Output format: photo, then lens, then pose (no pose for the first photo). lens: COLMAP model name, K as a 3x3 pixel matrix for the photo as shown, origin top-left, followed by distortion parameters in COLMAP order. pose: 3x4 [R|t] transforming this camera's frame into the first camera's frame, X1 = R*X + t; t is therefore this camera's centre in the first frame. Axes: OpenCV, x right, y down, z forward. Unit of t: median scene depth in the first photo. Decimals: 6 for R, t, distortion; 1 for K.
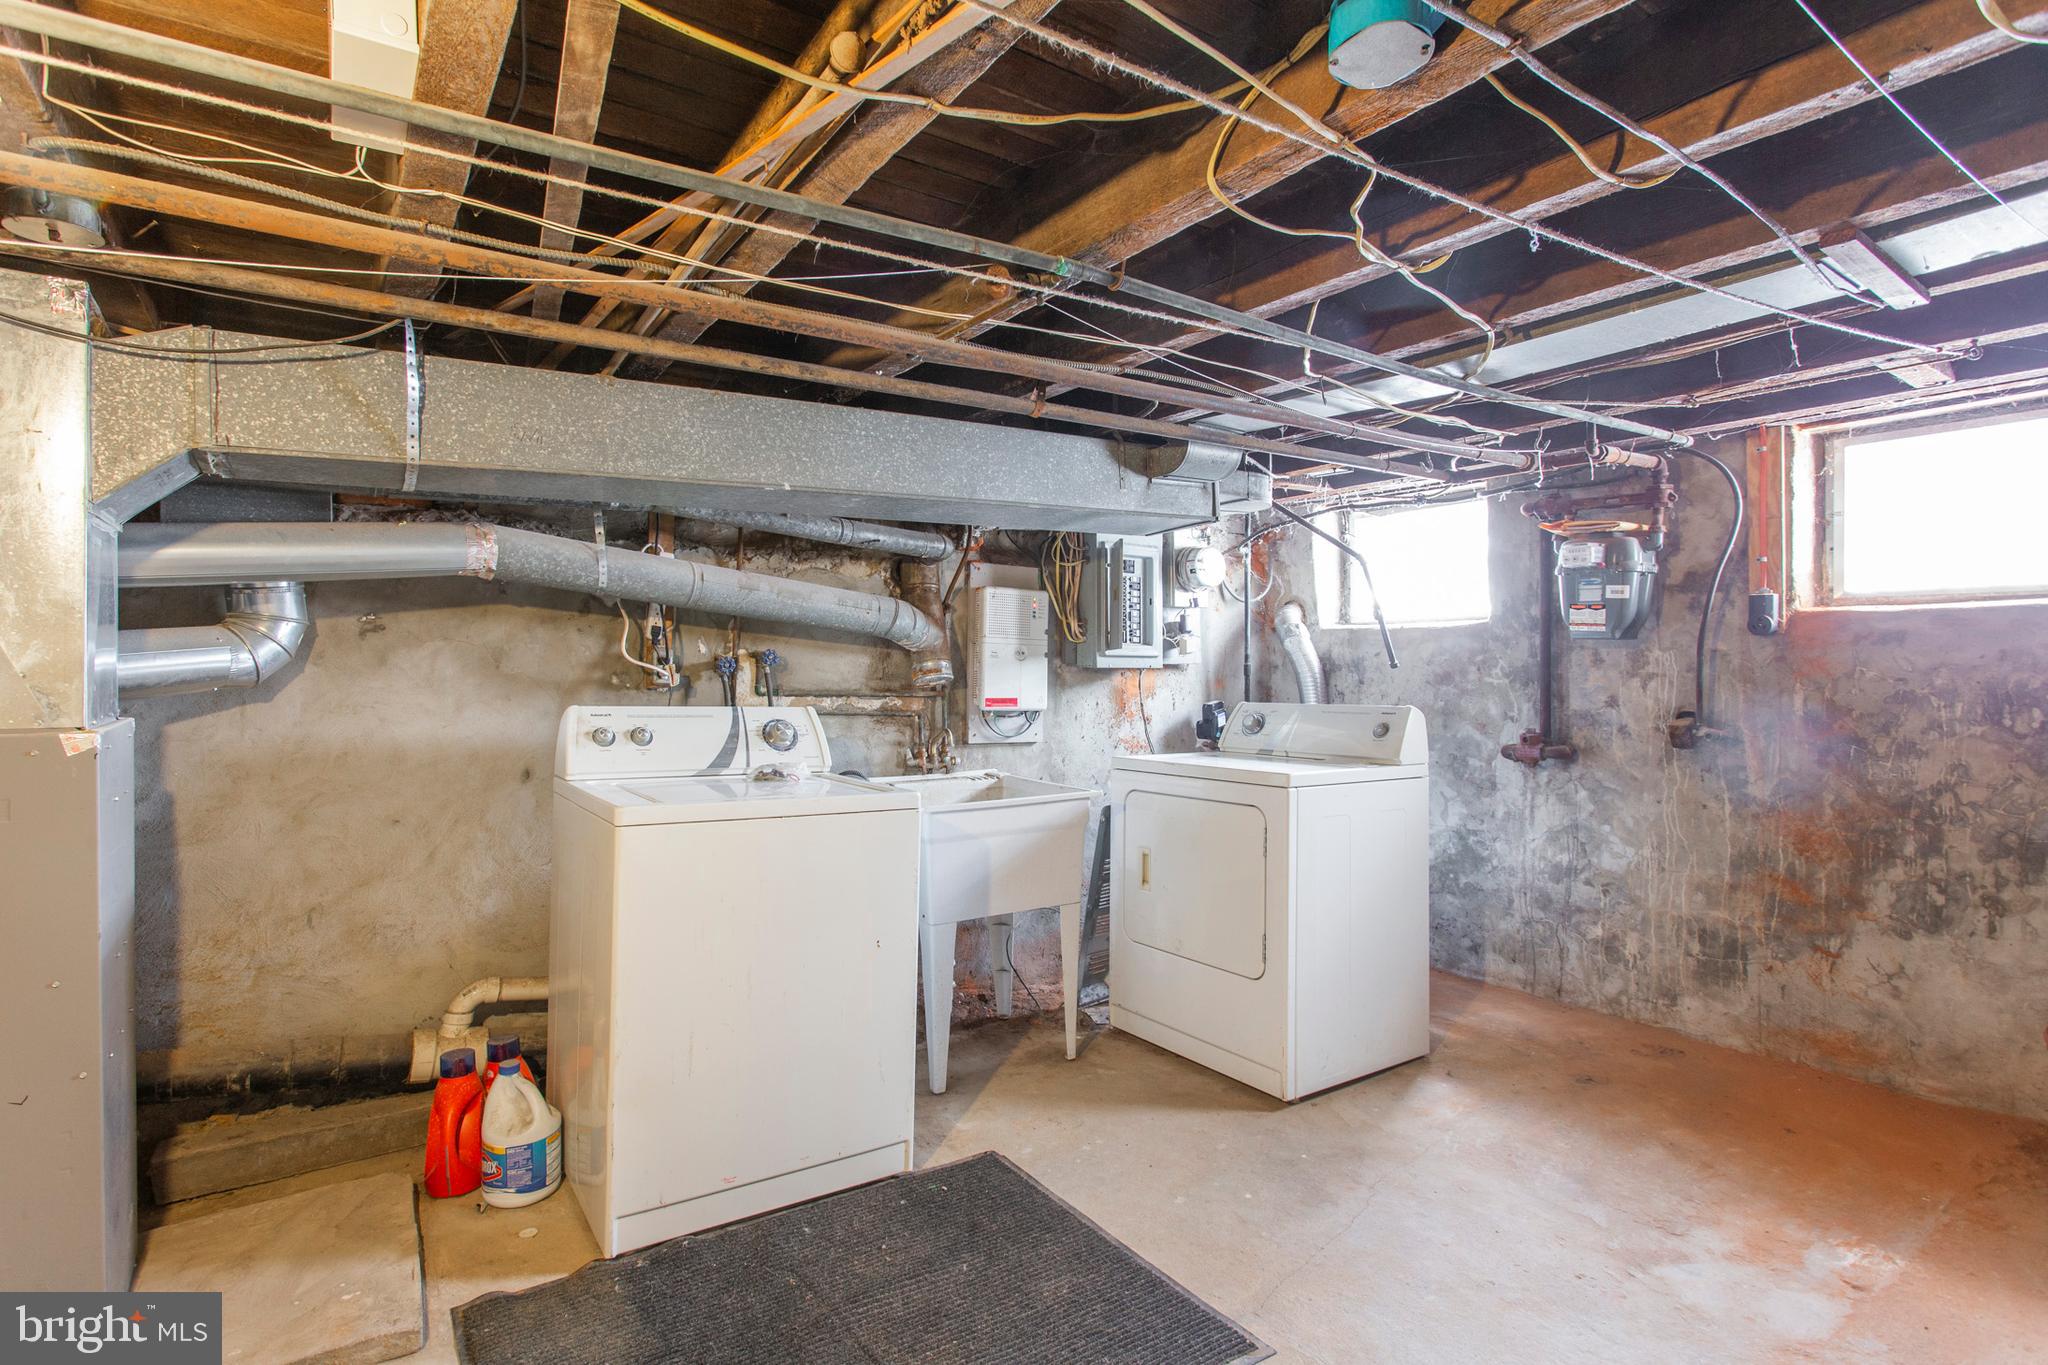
lens RADIAL K [[1034.5, 0, 1008.1], [0, 1034.5, 661.9], [0, 0, 1]] dist [-0.021425, 0.011447]
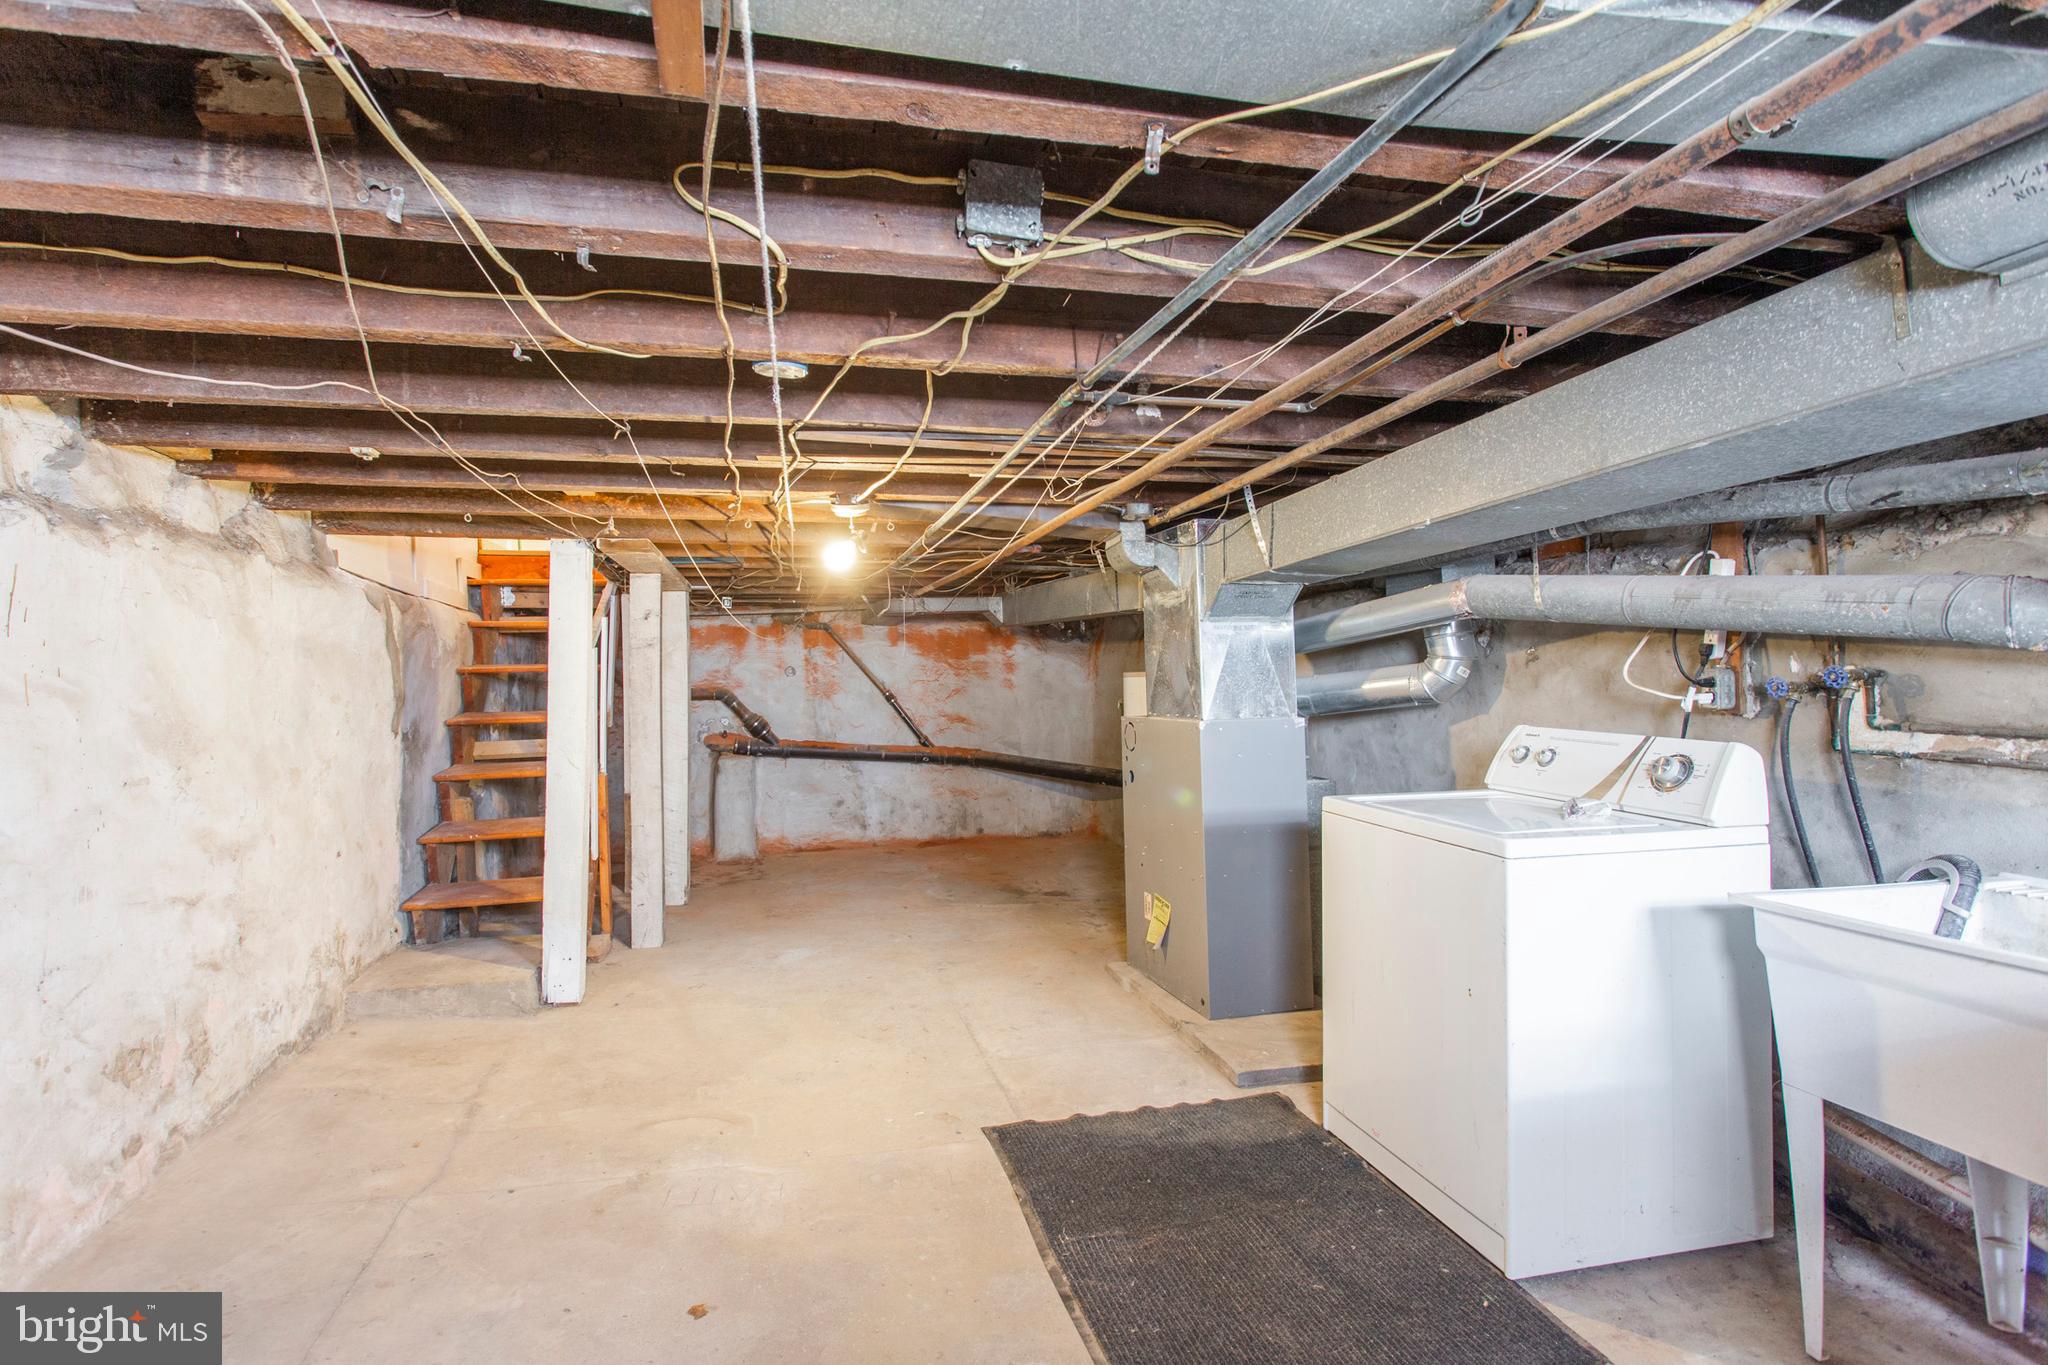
lens RADIAL K [[1034.5, 0, 1008.1], [0, 1034.5, 661.9], [0, 0, 1]] dist [-0.021425, 0.011447]
pose [[-0.370396, -0.017353, -0.928712, 0.786754], [0.013510, 0.999619, -0.024066, -0.006527], [0.928776, -0.021461, -0.370021, 0.851575]]
